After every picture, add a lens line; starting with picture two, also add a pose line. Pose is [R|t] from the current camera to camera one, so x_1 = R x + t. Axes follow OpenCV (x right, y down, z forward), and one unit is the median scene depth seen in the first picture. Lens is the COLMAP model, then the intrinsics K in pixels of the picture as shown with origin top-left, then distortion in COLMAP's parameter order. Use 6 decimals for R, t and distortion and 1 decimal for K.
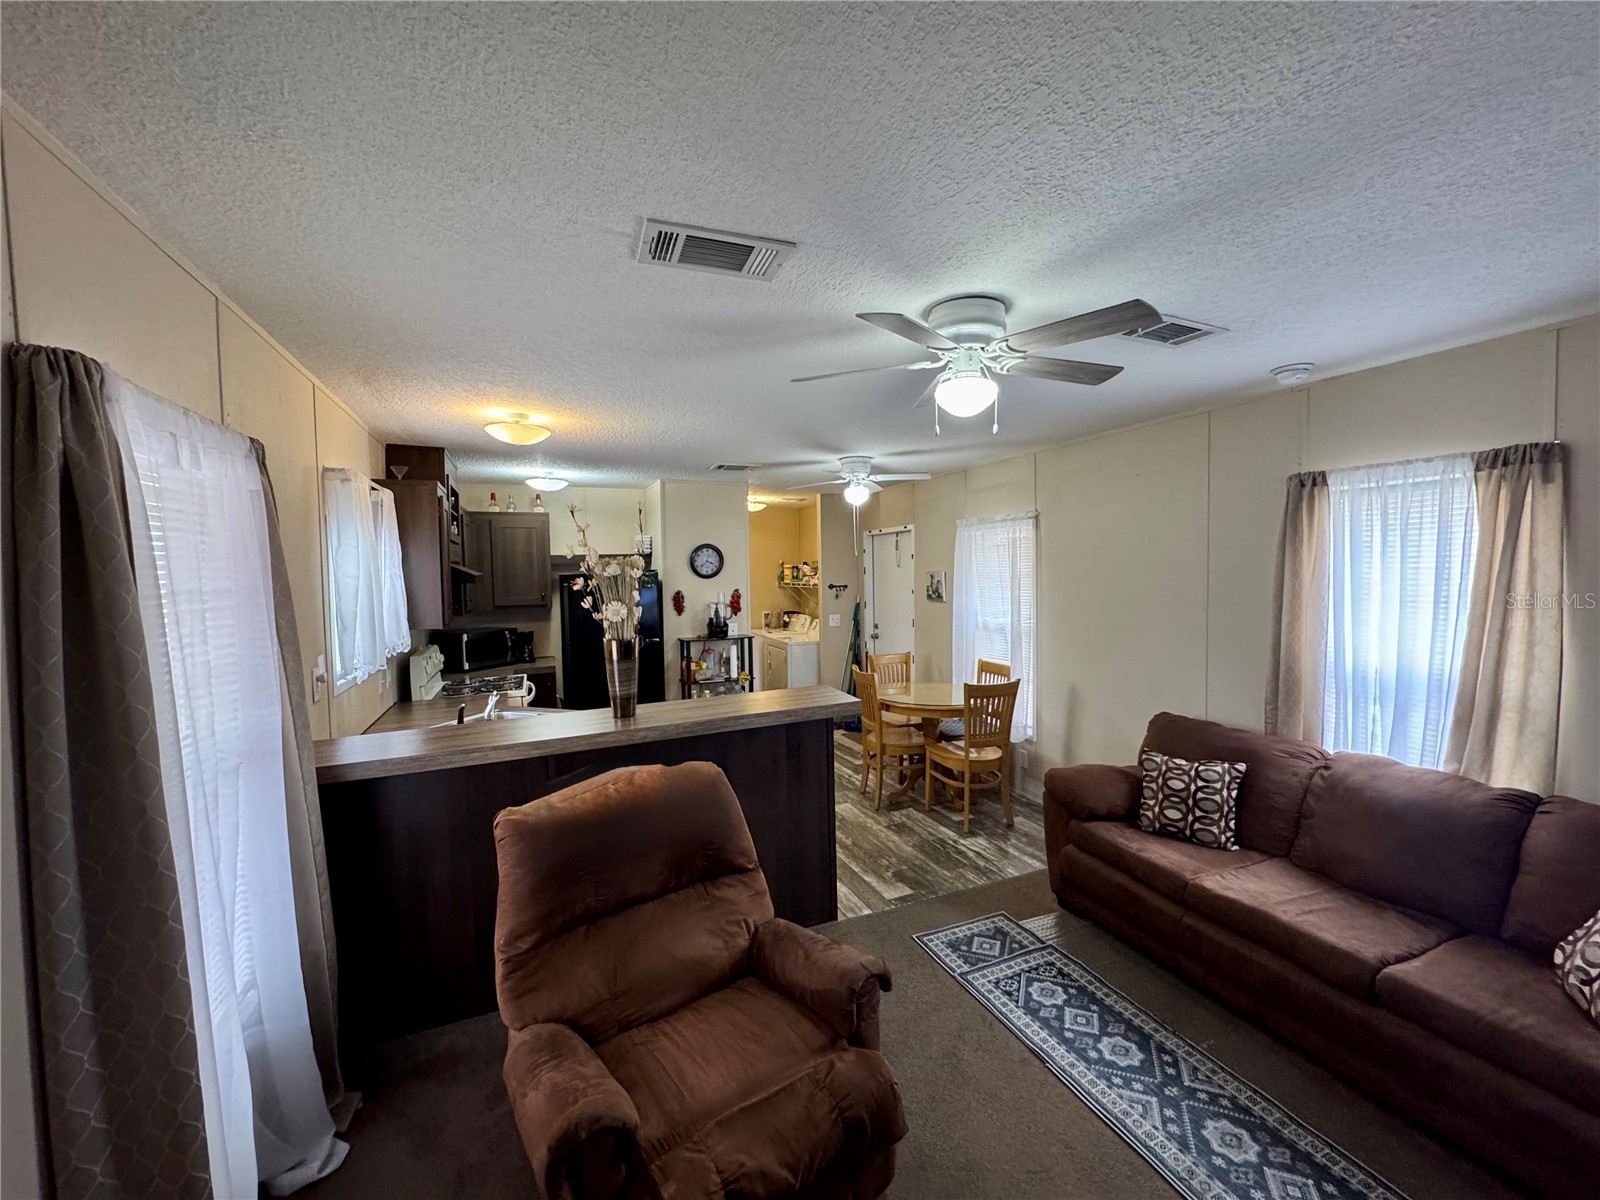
lens RADIAL K [[649.1, 0, 795.7], [0, 649.1, 600.9], [0, 0, 1]] dist [0.011403, 0.000689]
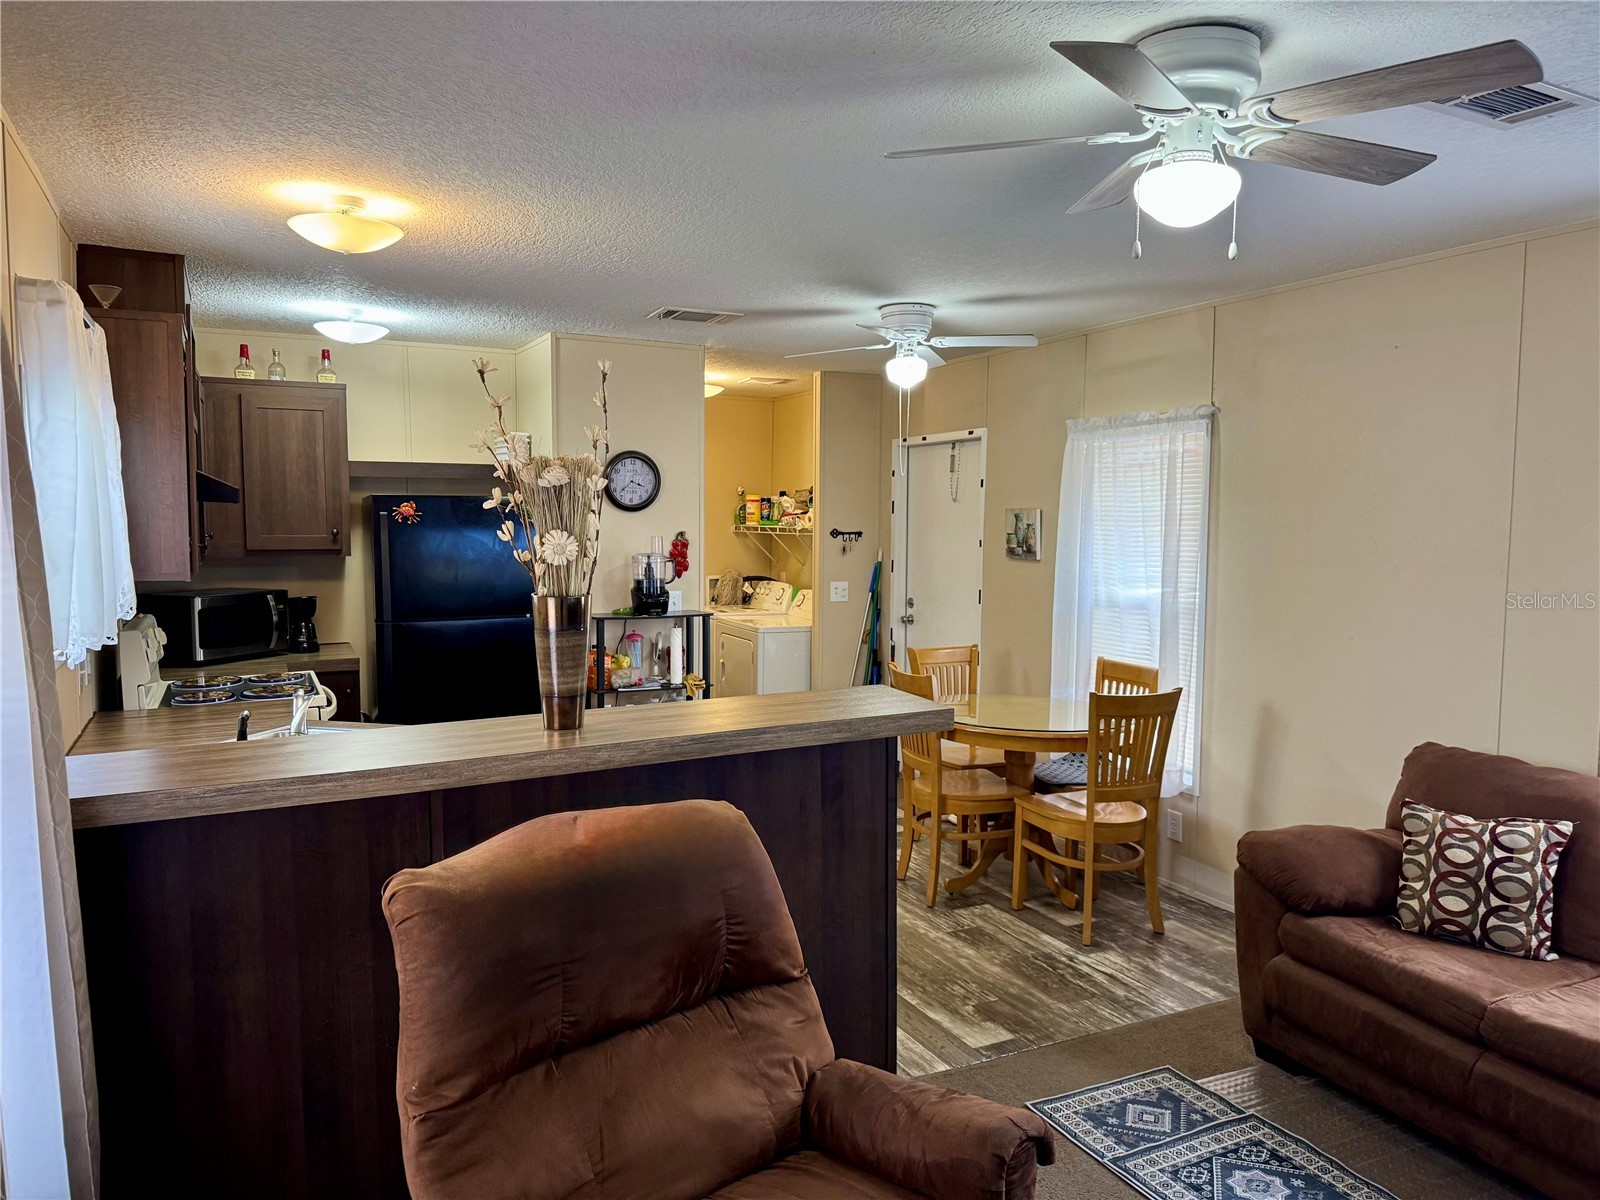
lens RADIAL K [[1141.3, 0, 797.9], [0, 1141.3, 603.0], [0, 0, 1]] dist [0.064328, -0.056147]
pose [[0.997703, 0.019893, 0.064747, -0.108344], [-0.021905, 0.999294, 0.030518, 0.025802], [-0.064094, -0.031866, 0.997435, -0.034047]]
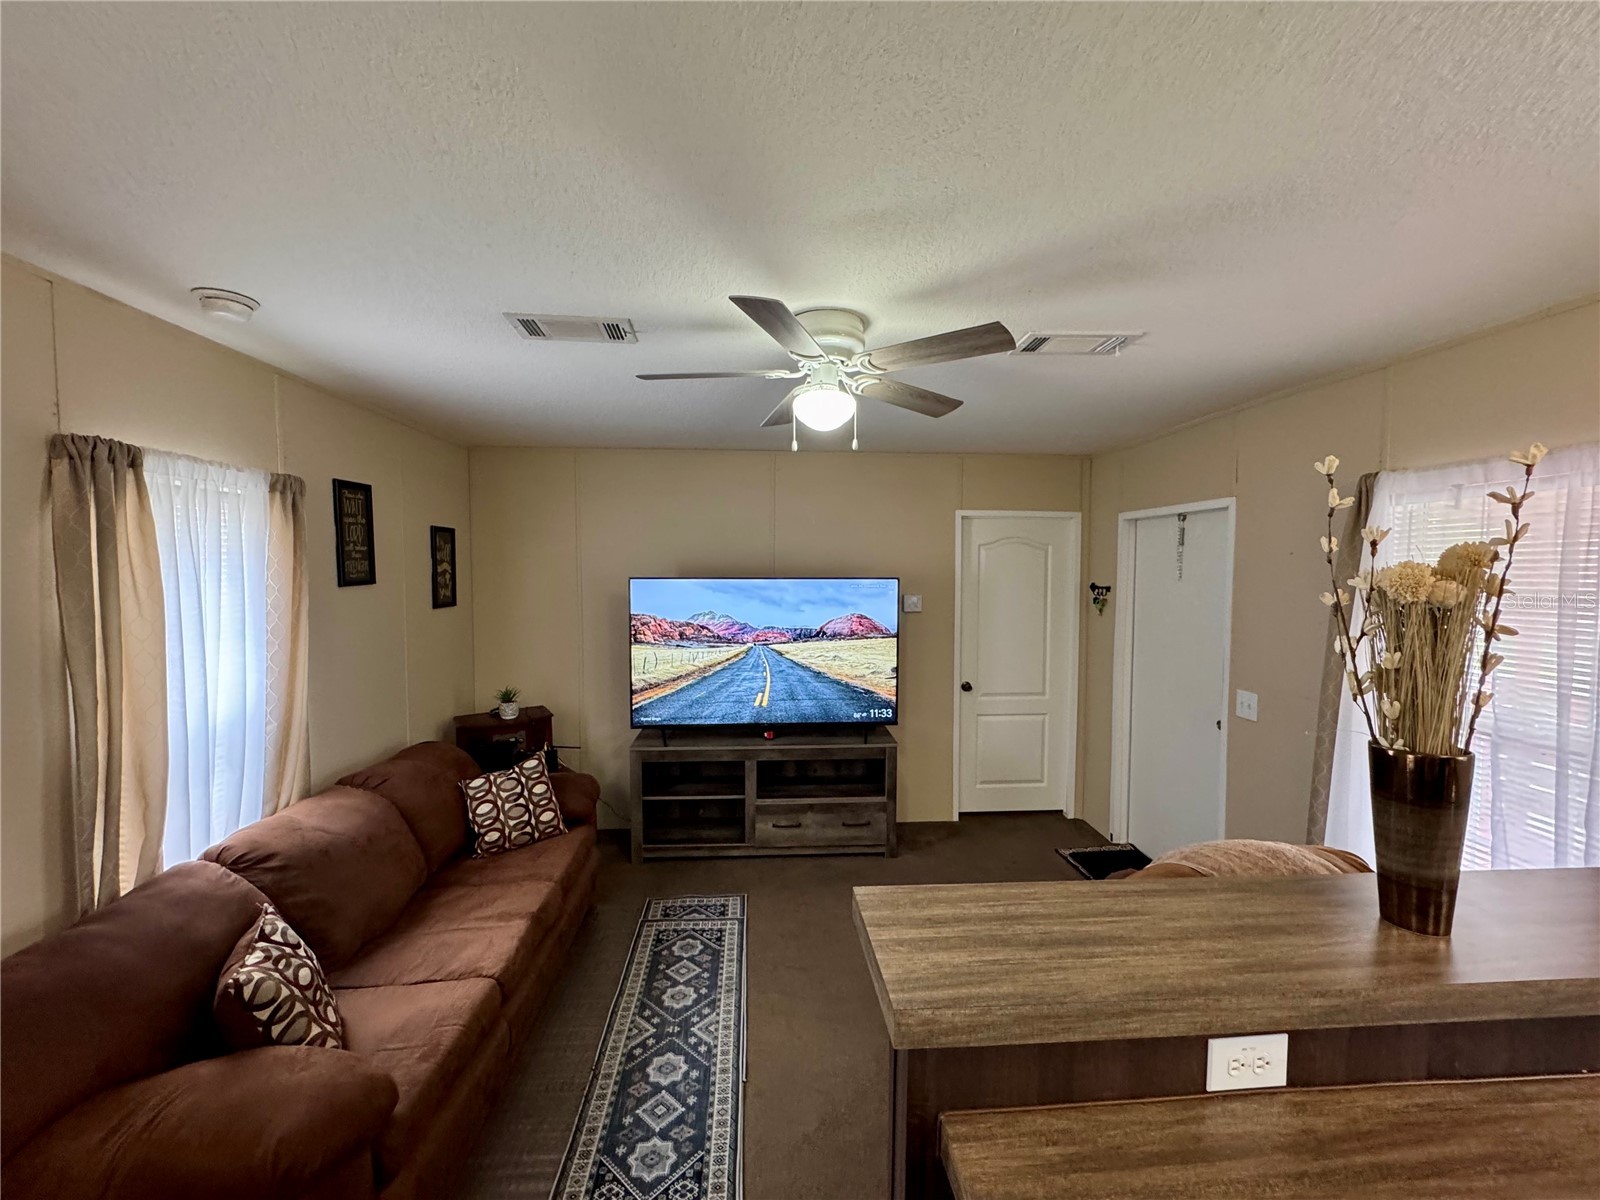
lens RADIAL K [[649.1, 0, 798.9], [0, 649.1, 600.6], [0, 0, 1]] dist [0.011403, 0.000689]
pose [[-0.948738, 0.003334, 0.316047, -0.009314], [0.034354, 0.995108, 0.092629, -0.082091], [-0.314192, 0.098738, -0.944211, 1.363673]]
